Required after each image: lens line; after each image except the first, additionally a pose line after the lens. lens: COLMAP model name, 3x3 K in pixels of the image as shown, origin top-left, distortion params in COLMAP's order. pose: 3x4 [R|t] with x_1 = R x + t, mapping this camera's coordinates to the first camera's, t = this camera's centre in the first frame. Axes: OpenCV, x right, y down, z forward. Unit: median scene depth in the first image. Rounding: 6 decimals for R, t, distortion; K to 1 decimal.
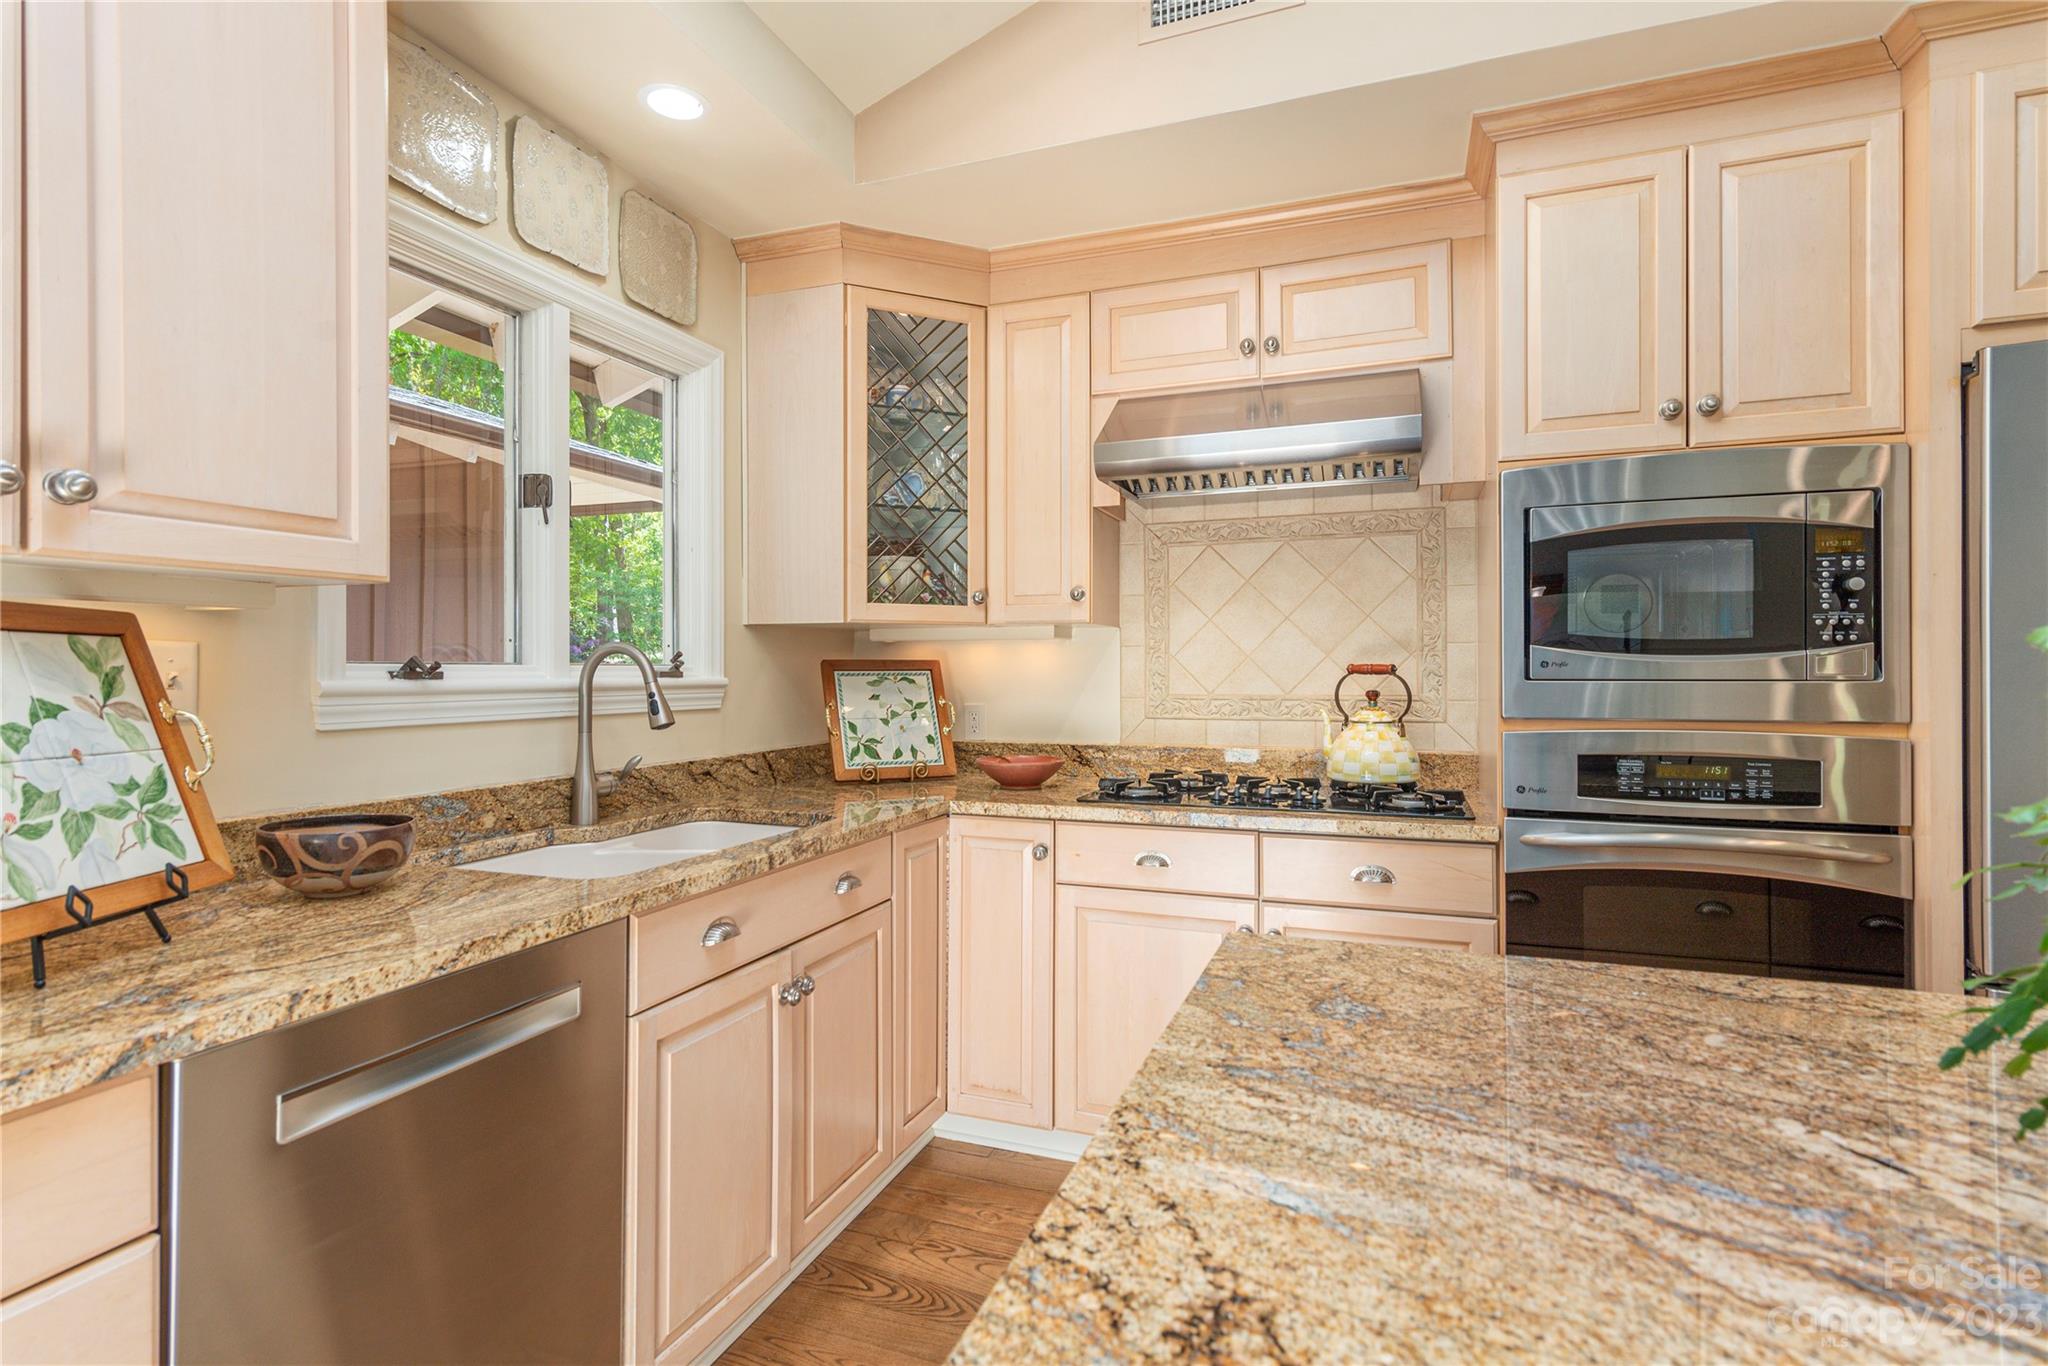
lens RADIAL K [[1001.7, 0, 1021.5], [0, 1001.7, 670.4], [0, 0, 1]] dist [0.003646, 0.000036]
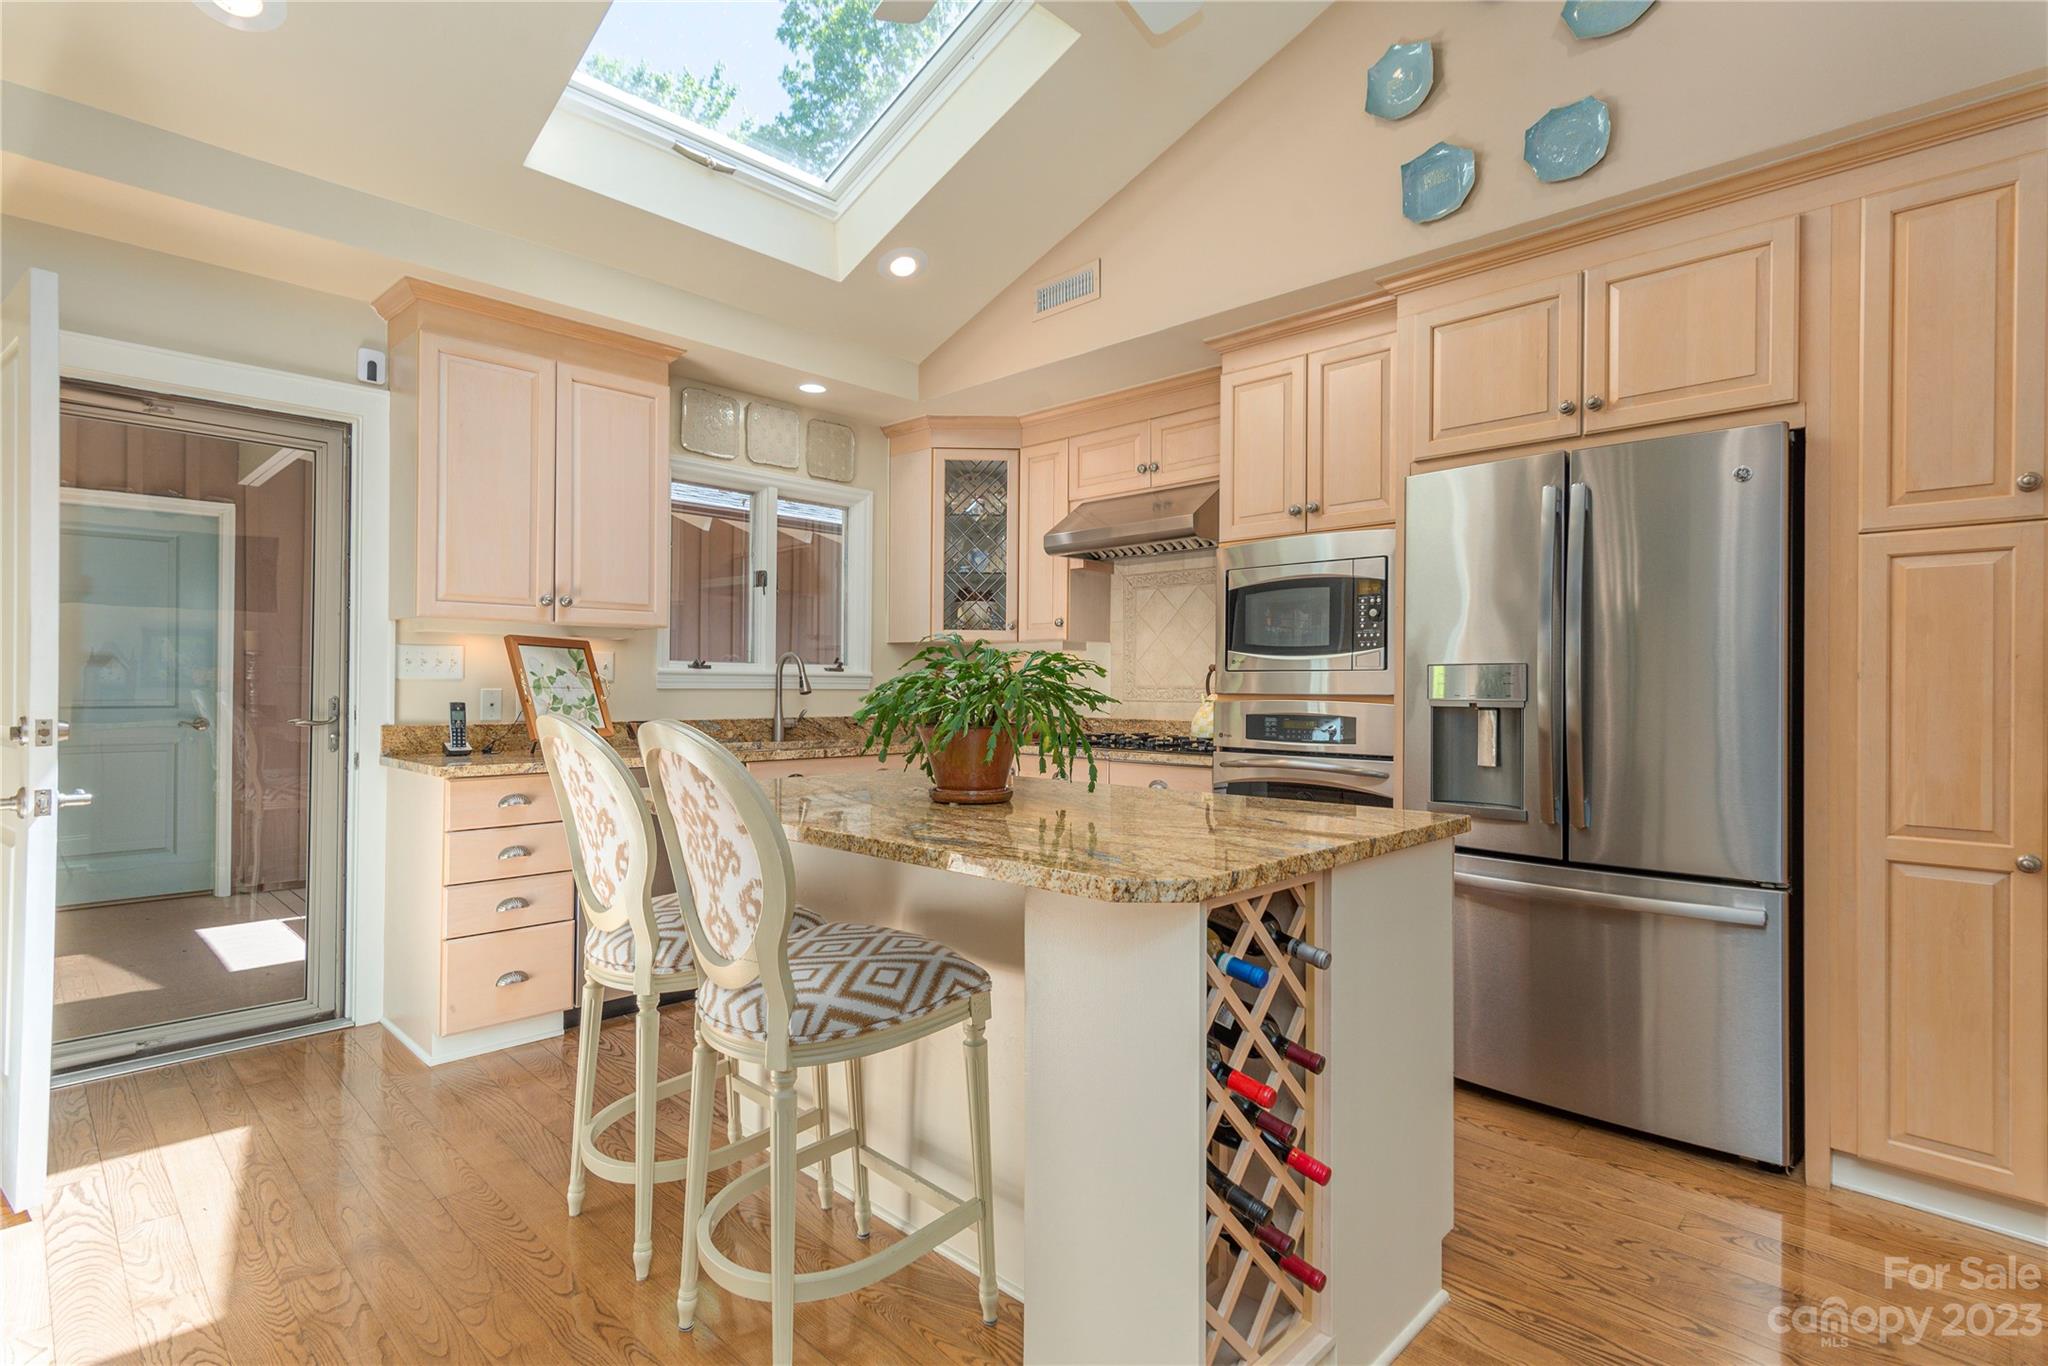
lens RADIAL K [[1008.3, 0, 1022.6], [0, 1008.3, 683.4], [0, 0, 1]] dist [0.016917, 0.000365]
pose [[0.916402, 0.006493, -0.400207, 0.847282], [-0.008497, 0.999959, -0.003231, 0.037747], [0.400169, 0.006362, 0.916419, -0.689570]]
